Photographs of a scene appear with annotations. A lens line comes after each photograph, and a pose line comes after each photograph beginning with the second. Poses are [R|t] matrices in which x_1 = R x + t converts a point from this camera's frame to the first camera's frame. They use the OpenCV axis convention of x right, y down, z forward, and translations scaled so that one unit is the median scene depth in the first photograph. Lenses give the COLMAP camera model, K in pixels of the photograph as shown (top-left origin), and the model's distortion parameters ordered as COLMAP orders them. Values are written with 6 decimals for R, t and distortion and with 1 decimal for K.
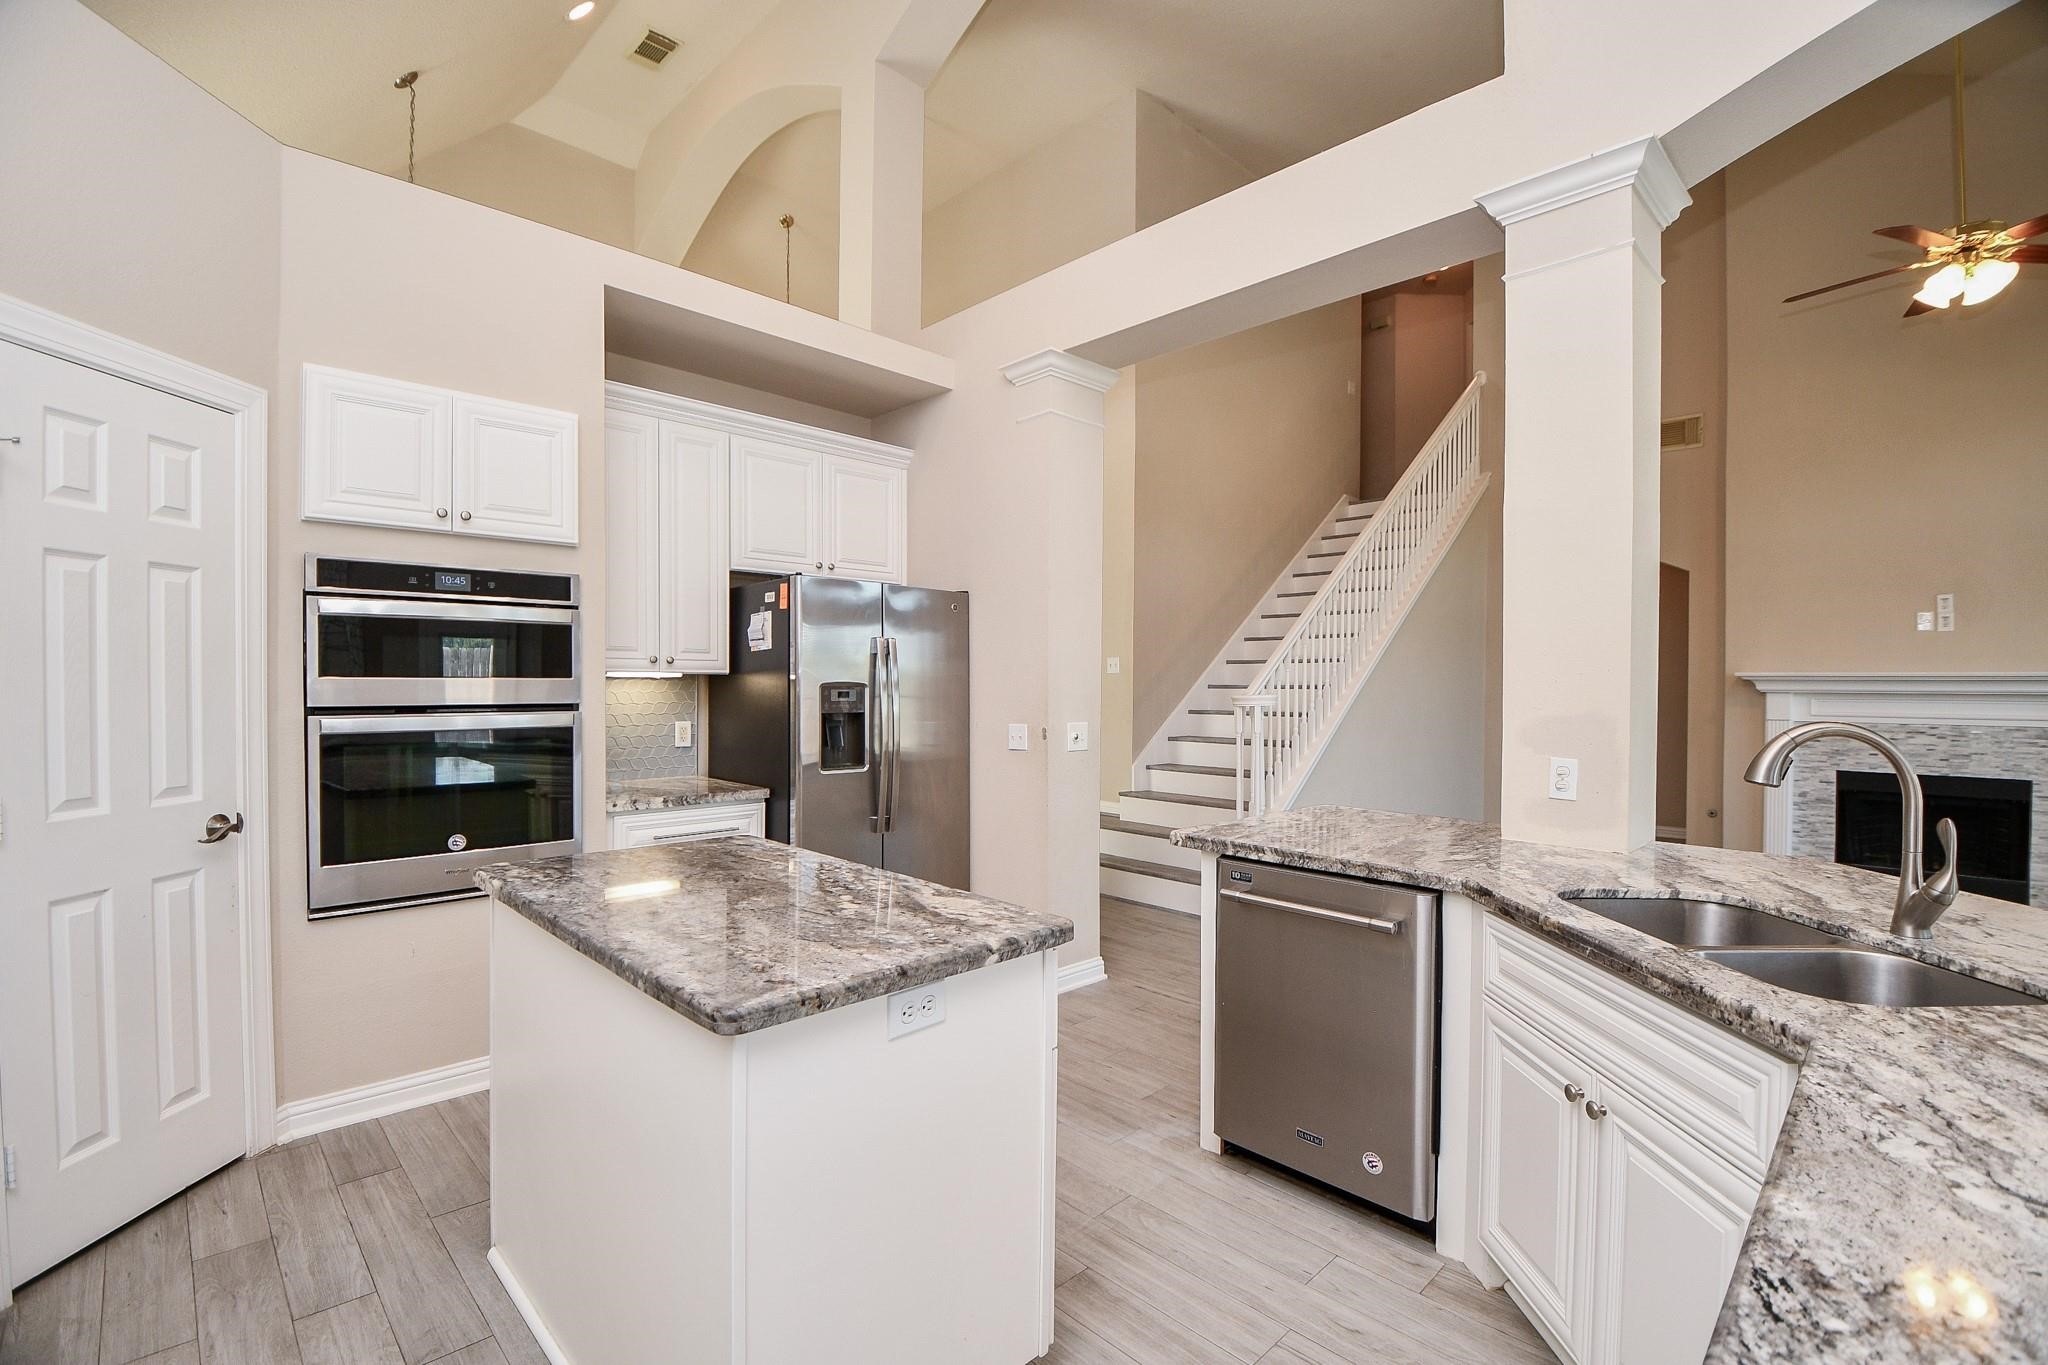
lens RADIAL K [[904.3, 0, 1021.6], [0, 904.3, 698.7], [0, 0, 1]] dist [-0.018079, -0.000999]
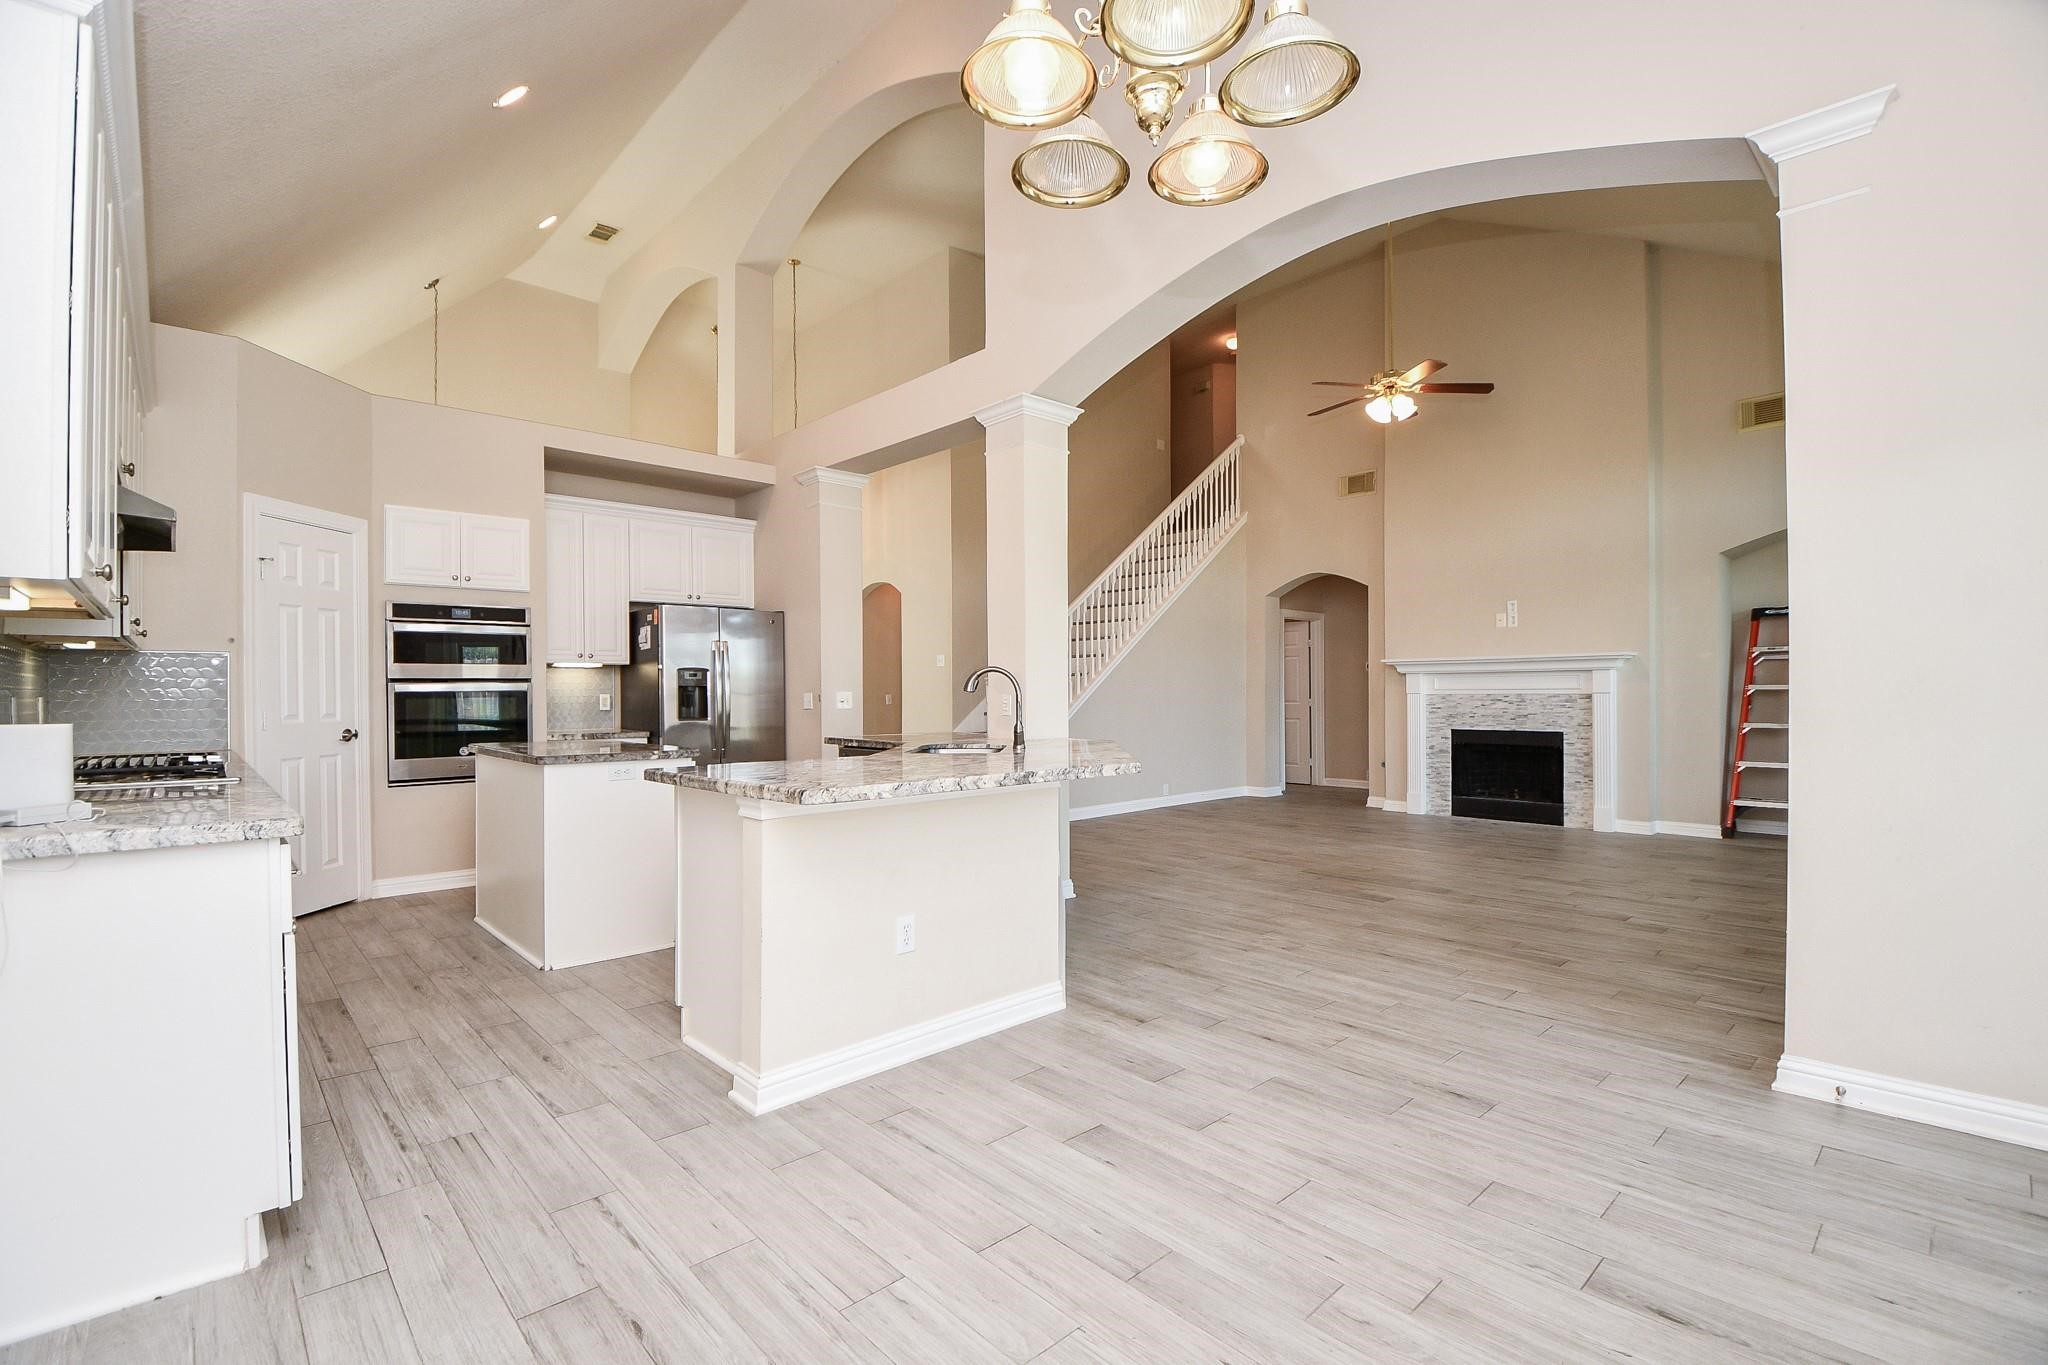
lens RADIAL K [[904.3, 0, 1021.6], [0, 904.3, 698.7], [0, 0, 1]] dist [-0.018079, -0.000999]
pose [[0.999372, -0.011297, -0.033592, 0.552409], [0.010957, 0.999887, -0.010294, 0.075124], [0.033704, 0.009919, 0.999383, -0.772234]]
